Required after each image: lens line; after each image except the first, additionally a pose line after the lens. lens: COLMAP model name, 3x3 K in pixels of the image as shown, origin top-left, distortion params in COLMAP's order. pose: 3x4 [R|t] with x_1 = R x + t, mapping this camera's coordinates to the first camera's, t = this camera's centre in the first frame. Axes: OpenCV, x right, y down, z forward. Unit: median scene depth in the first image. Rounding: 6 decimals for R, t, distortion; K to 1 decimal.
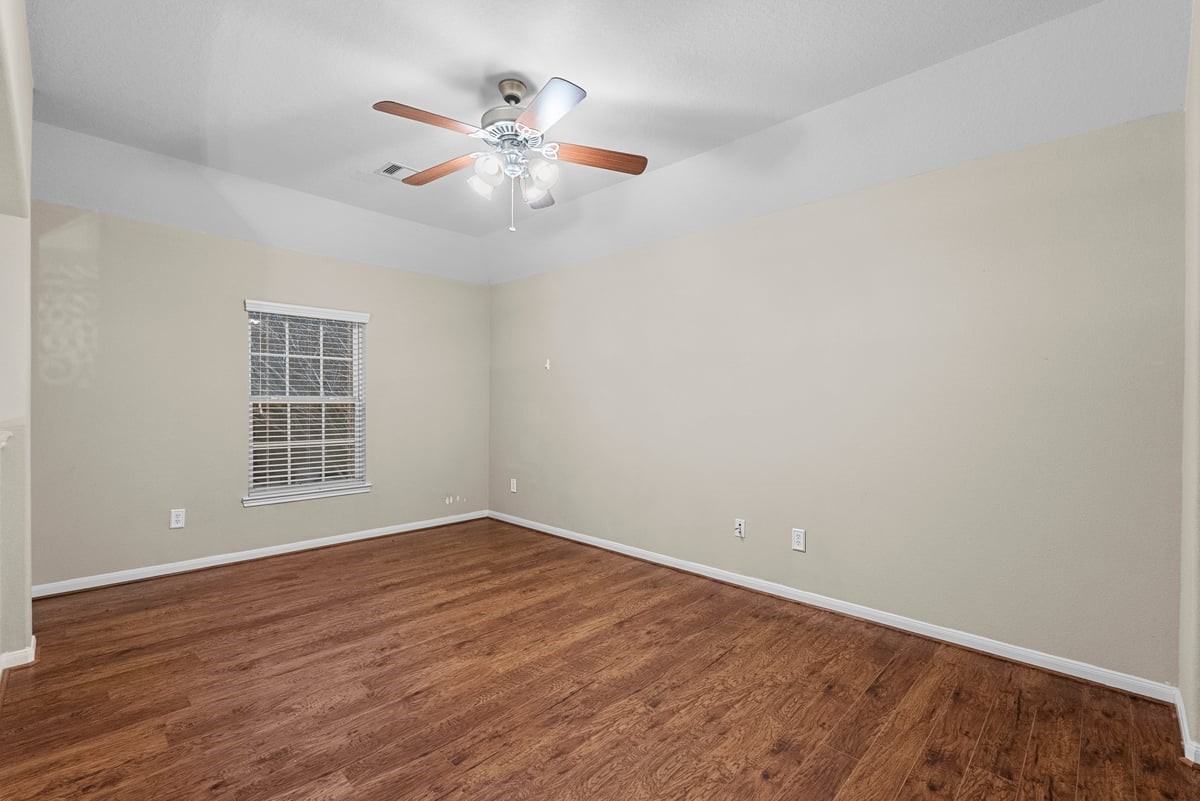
lens RADIAL K [[521.1, 0, 599.4], [0, 521.1, 401.8], [0, 0, 1]] dist [-0.002352, -0.000074]
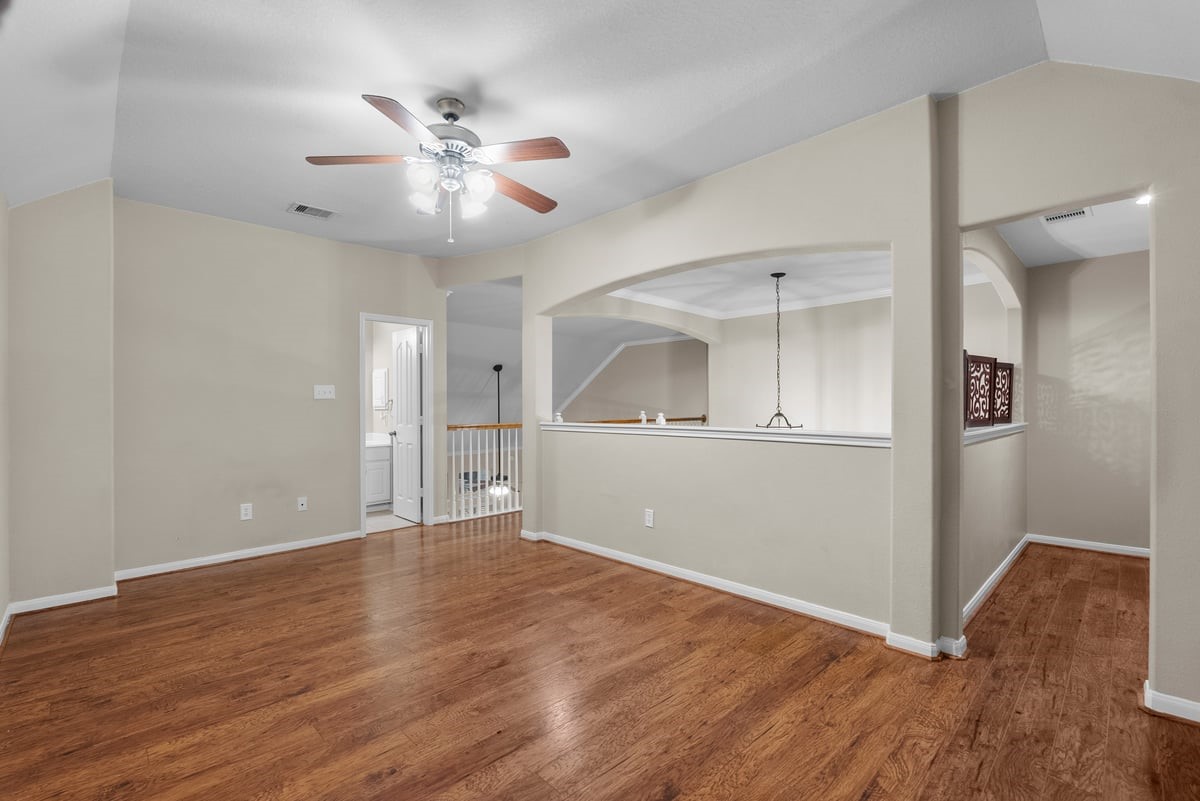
lens RADIAL K [[521.1, 0, 602.9], [0, 521.1, 403.8], [0, 0, 1]] dist [-0.002352, -0.000074]
pose [[-0.999786, -0.000853, 0.020659, -0.477943], [-0.000895, 0.999998, -0.002046, -0.006982], [-0.020658, -0.002064, -0.999784, 1.983463]]
